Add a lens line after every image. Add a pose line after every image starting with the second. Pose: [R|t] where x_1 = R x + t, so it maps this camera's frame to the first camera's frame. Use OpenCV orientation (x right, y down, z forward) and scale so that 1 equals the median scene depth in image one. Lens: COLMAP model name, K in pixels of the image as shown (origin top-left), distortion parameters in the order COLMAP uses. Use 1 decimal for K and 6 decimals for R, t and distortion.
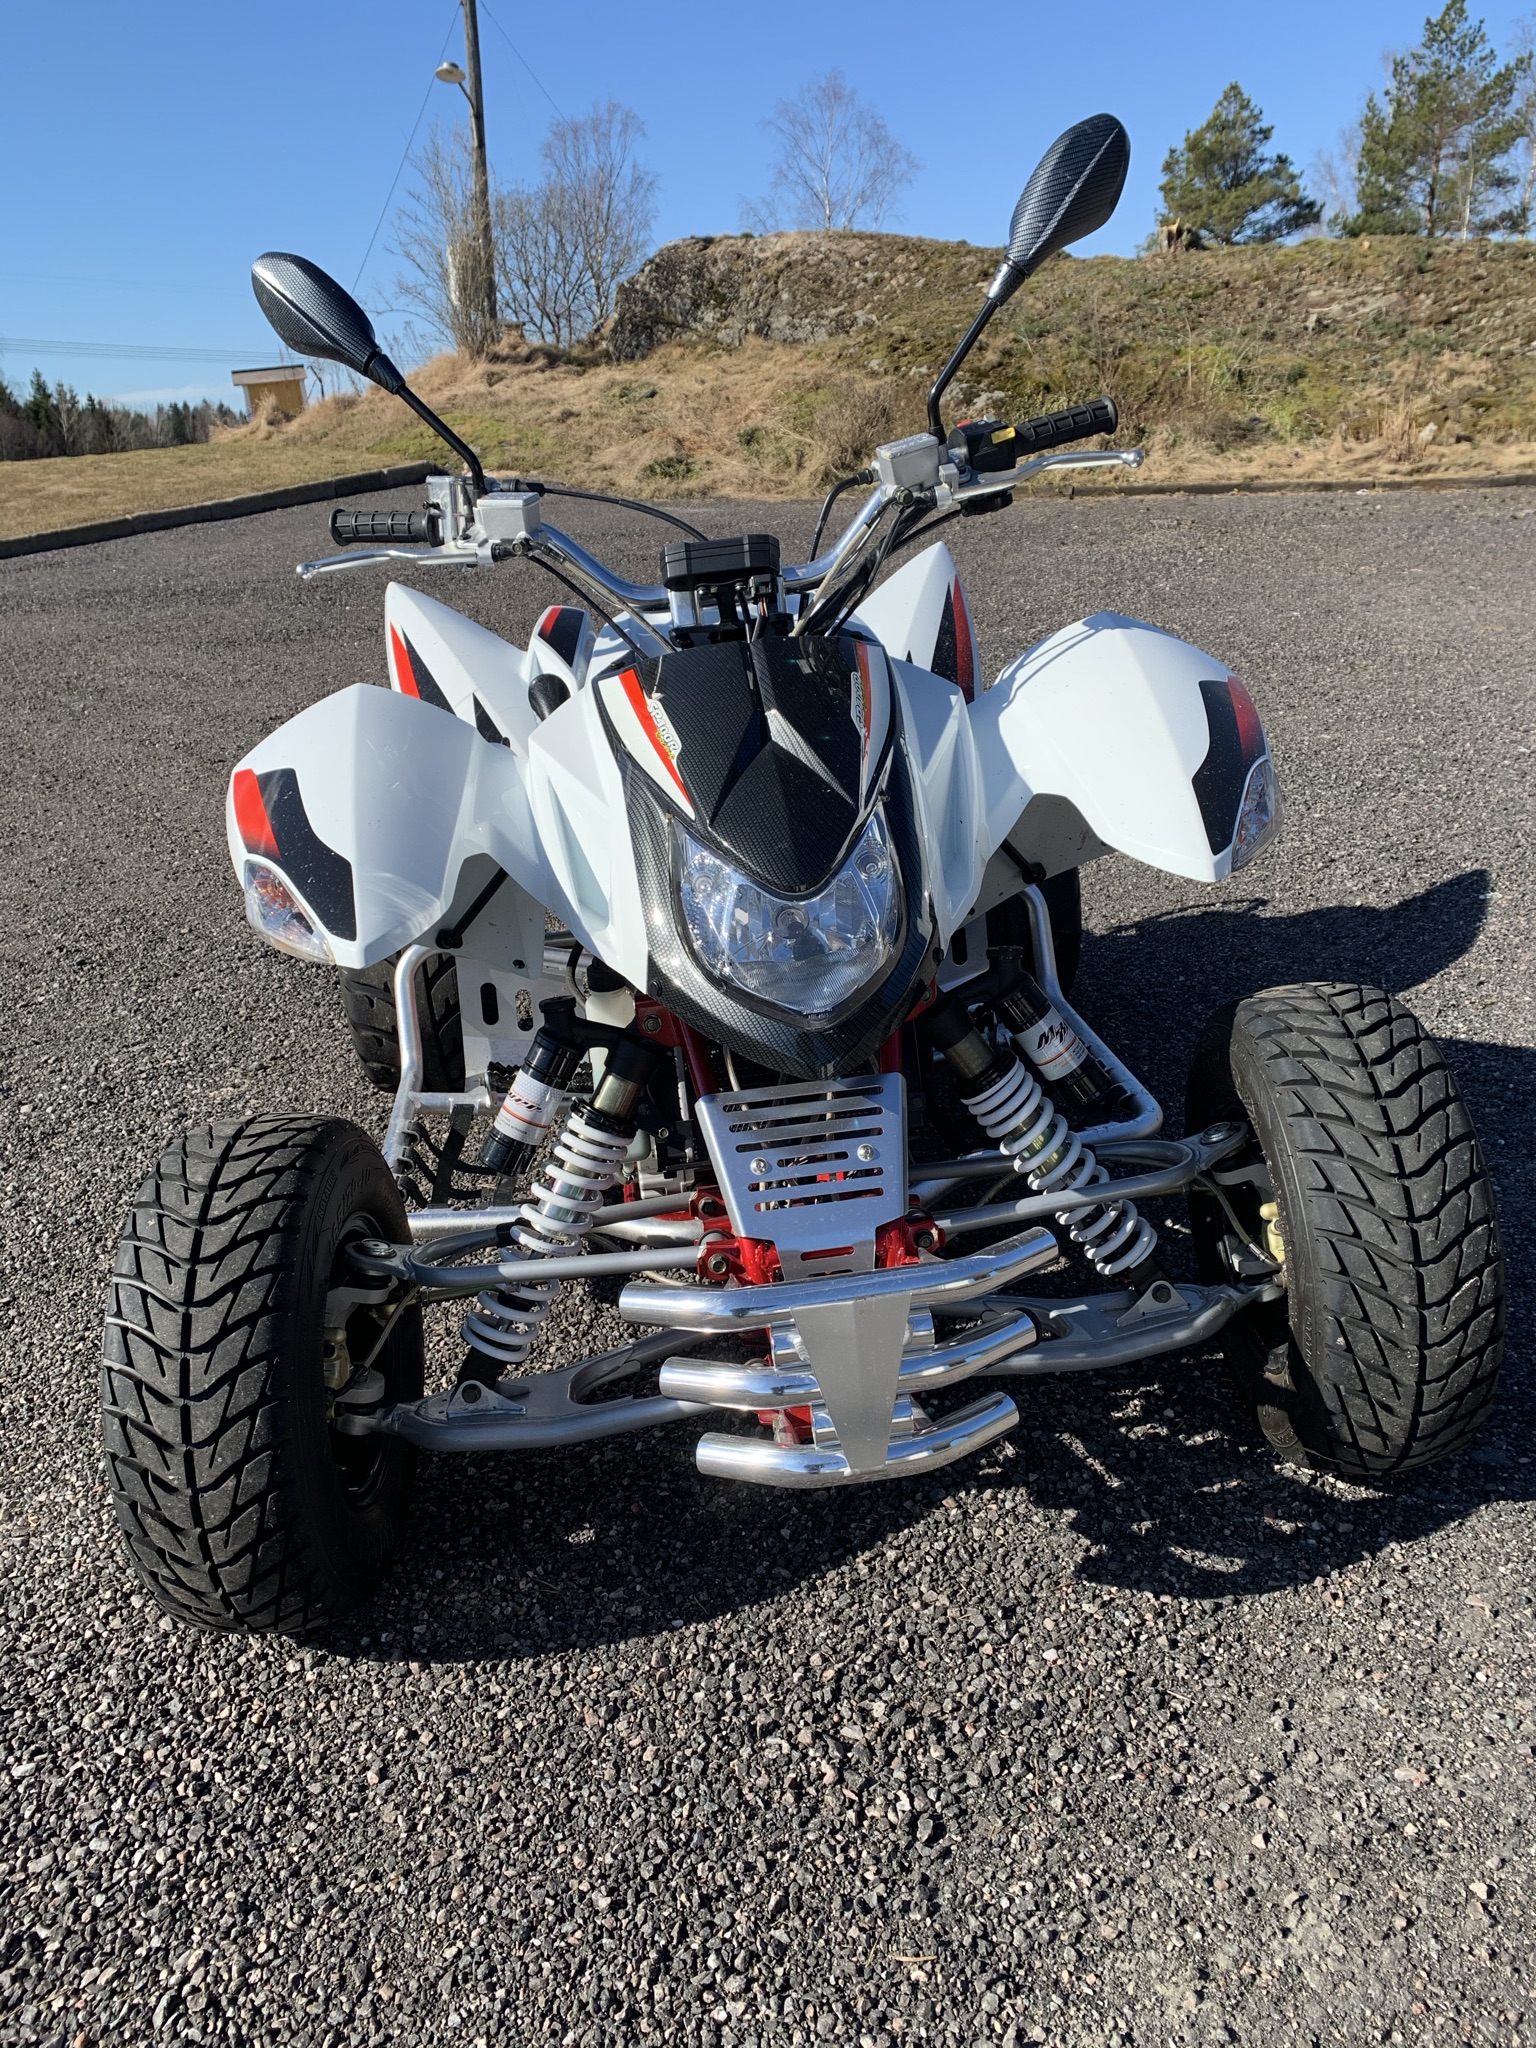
lens RADIAL K [[1562.6, 0, 746.8], [0, 1562.6, 1016.0], [0, 0, 1]] dist [0.029728, -0.019869]
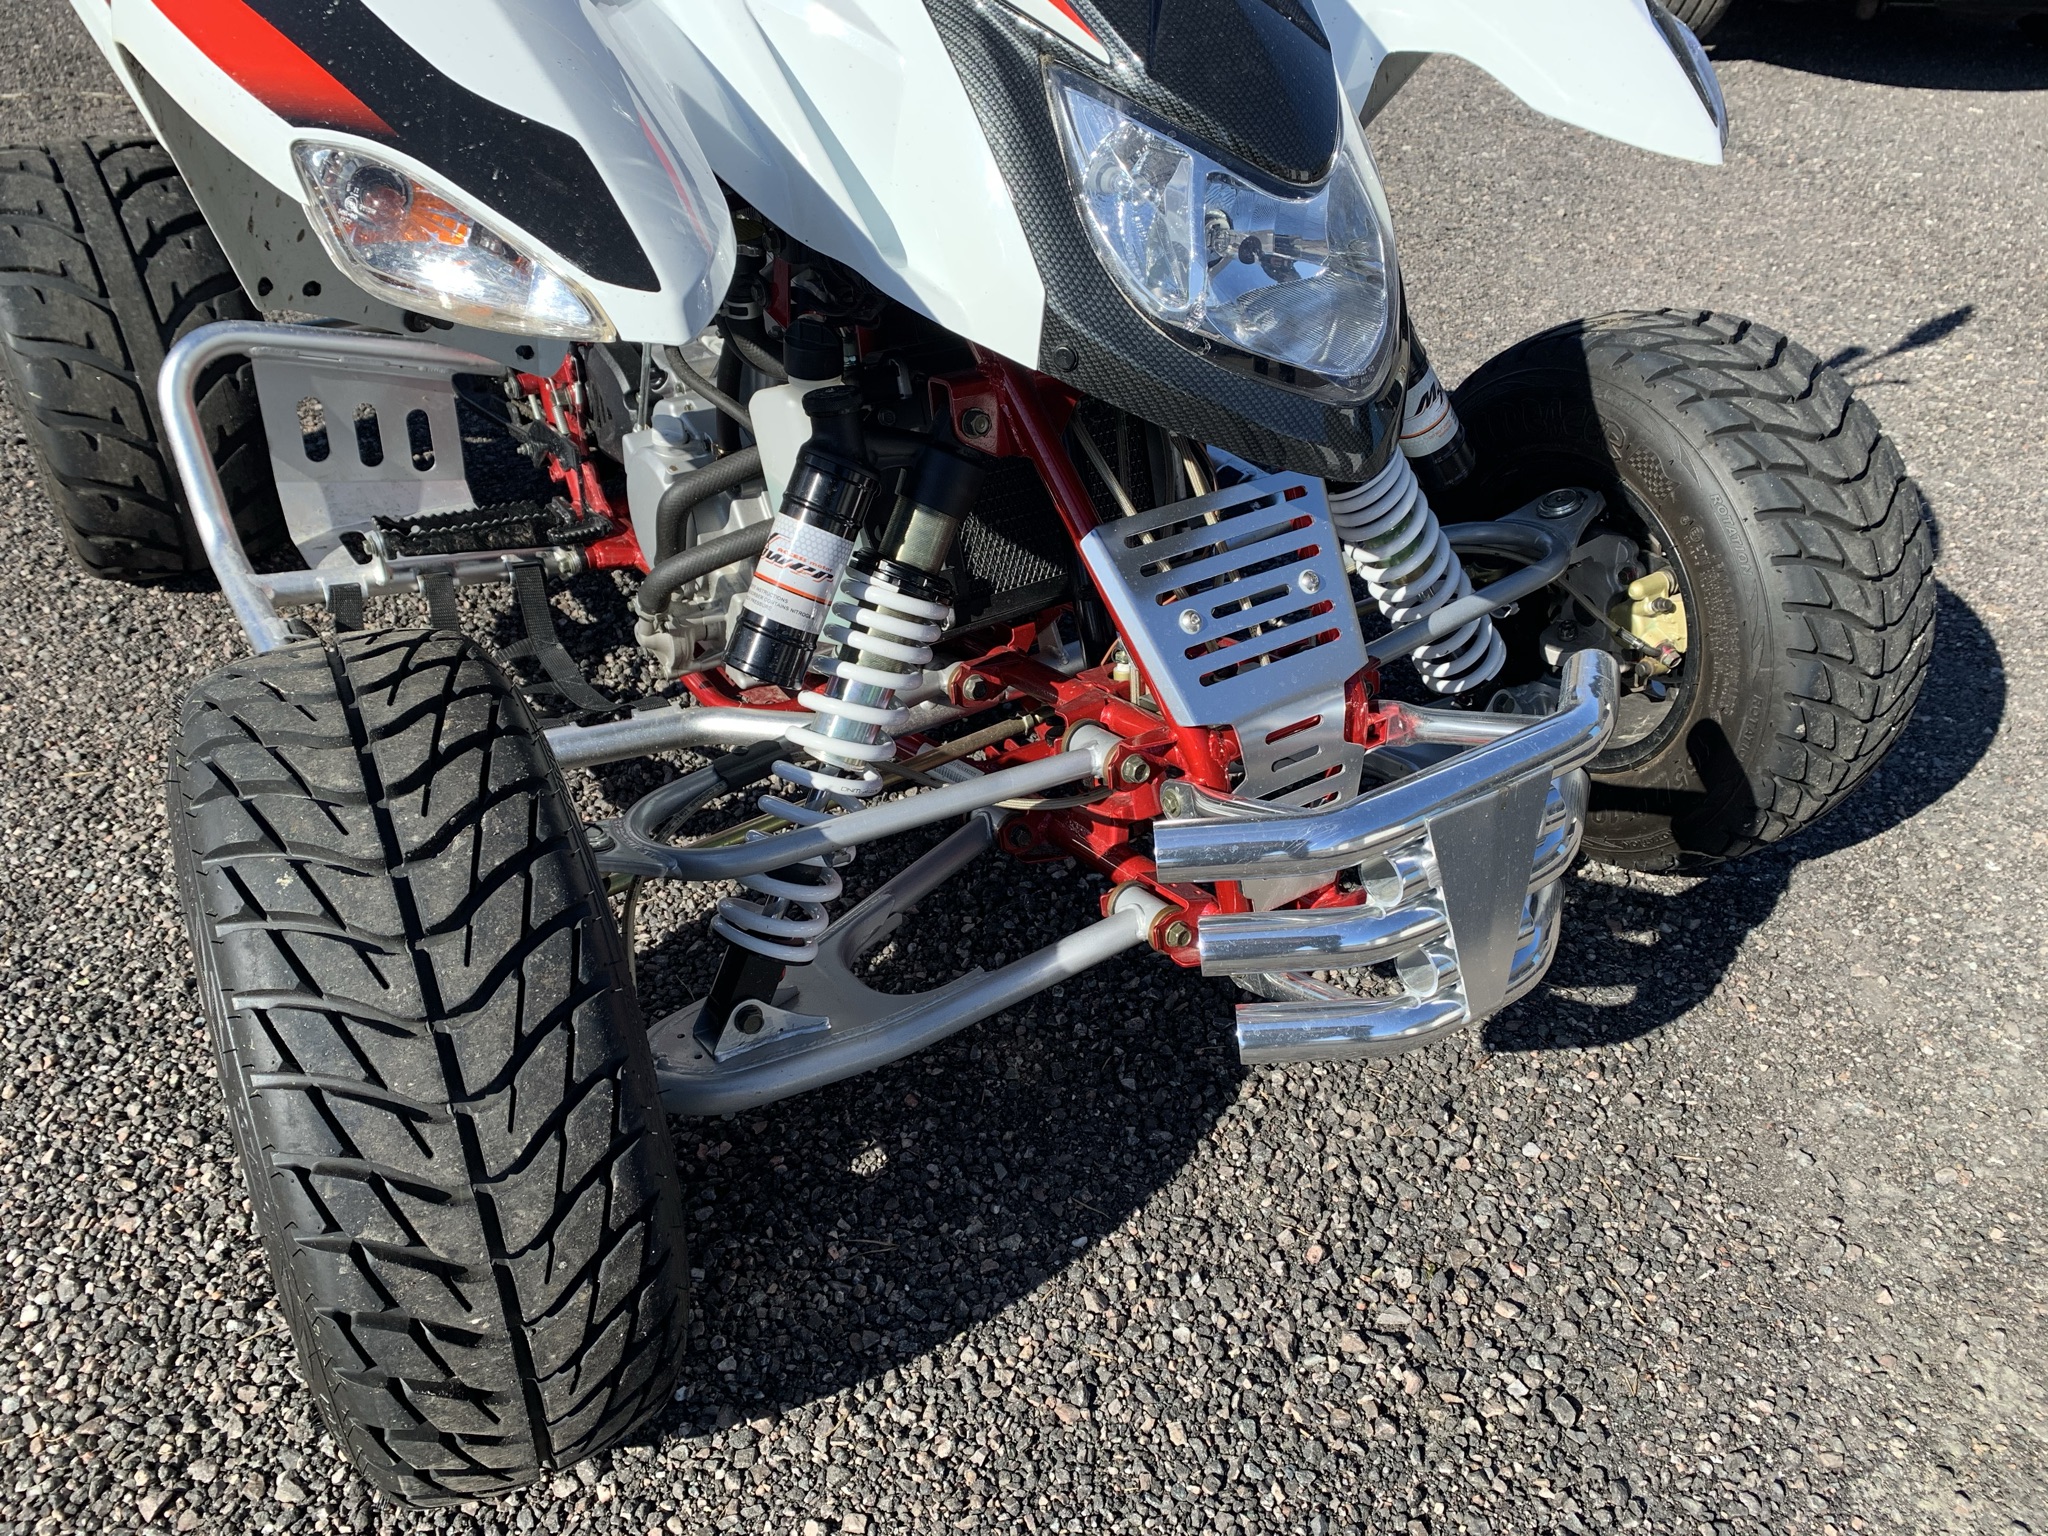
lens RADIAL K [[1562.6, 0, 1038.5], [0, 1562.6, 763.1], [0, 0, 1]] dist [0.029728, -0.019869]
pose [[0.884038, -0.172451, 0.434440, -0.373197], [0.074538, 0.969569, 0.233194, -0.007918], [-0.461434, -0.173770, 0.869990, 0.437434]]
